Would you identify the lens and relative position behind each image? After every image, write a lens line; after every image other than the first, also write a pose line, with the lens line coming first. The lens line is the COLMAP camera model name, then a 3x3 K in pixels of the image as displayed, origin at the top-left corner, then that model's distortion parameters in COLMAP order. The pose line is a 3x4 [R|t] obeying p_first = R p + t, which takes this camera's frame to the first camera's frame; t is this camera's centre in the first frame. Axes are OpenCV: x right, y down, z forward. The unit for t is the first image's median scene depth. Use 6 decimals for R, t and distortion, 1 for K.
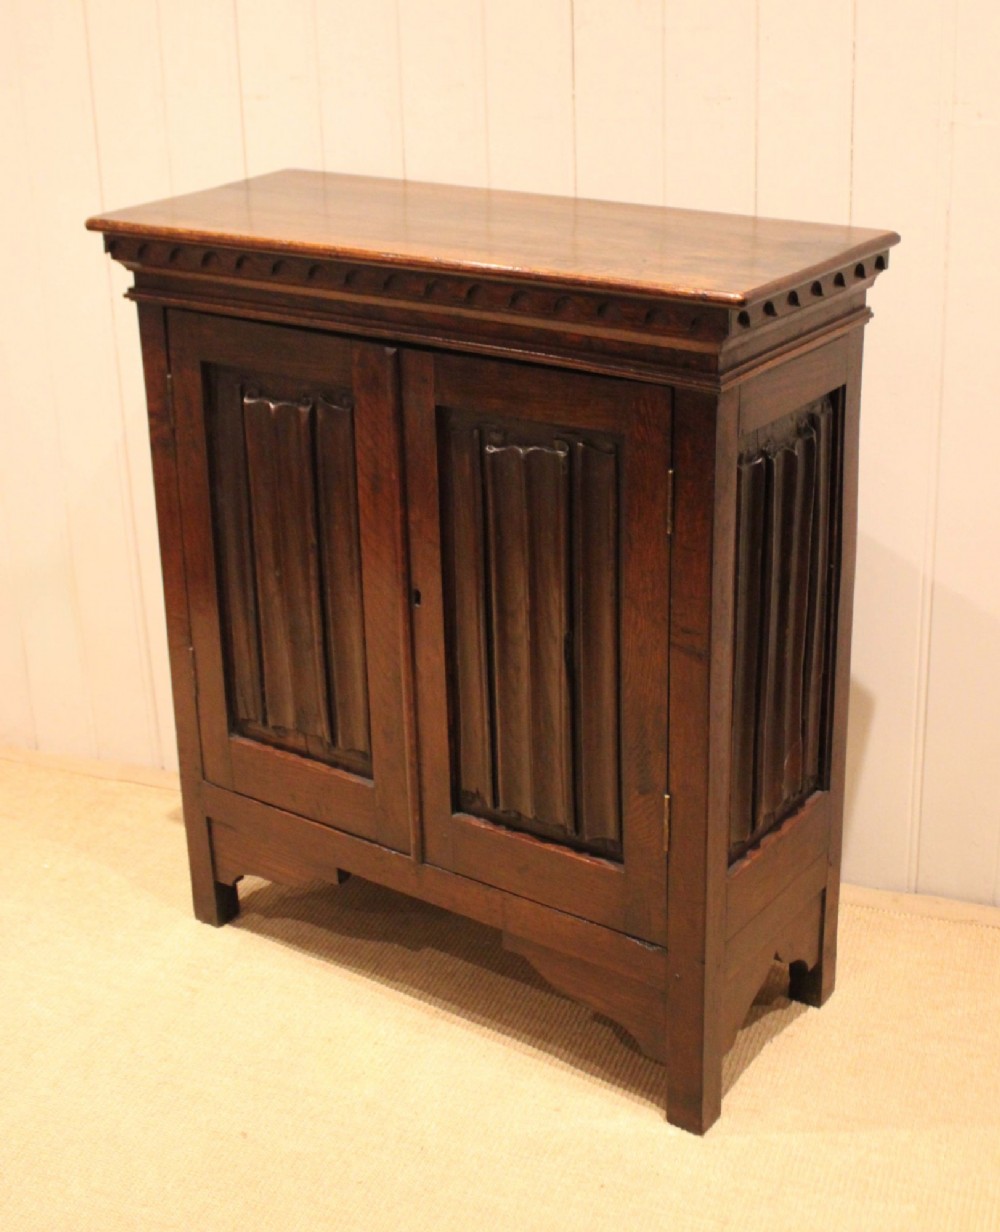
lens RADIAL K [[1790.1, 0, 519.3], [0, 1790.1, 472.7], [0, 0, 1]] dist [-0.092888, -0.015273]
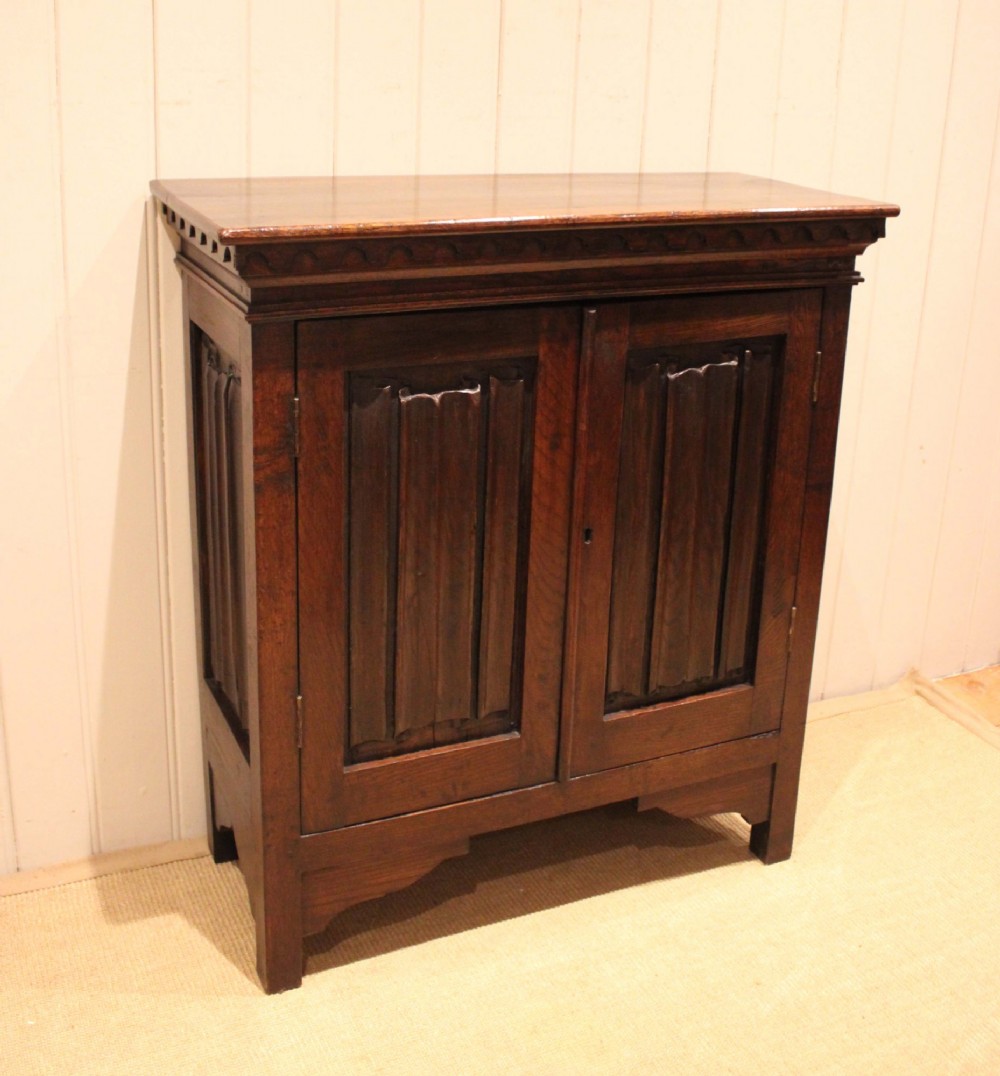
lens RADIAL K [[1308.2, 0, 479.7], [0, 1308.2, 400.2], [0, 0, 1]] dist [-0.124299, 0.045729]
pose [[0.514644, -0.200699, 0.833583, -0.728460], [0.233239, 0.968325, 0.089141, -0.095017], [-0.825070, 0.148548, 0.545154, 0.599179]]
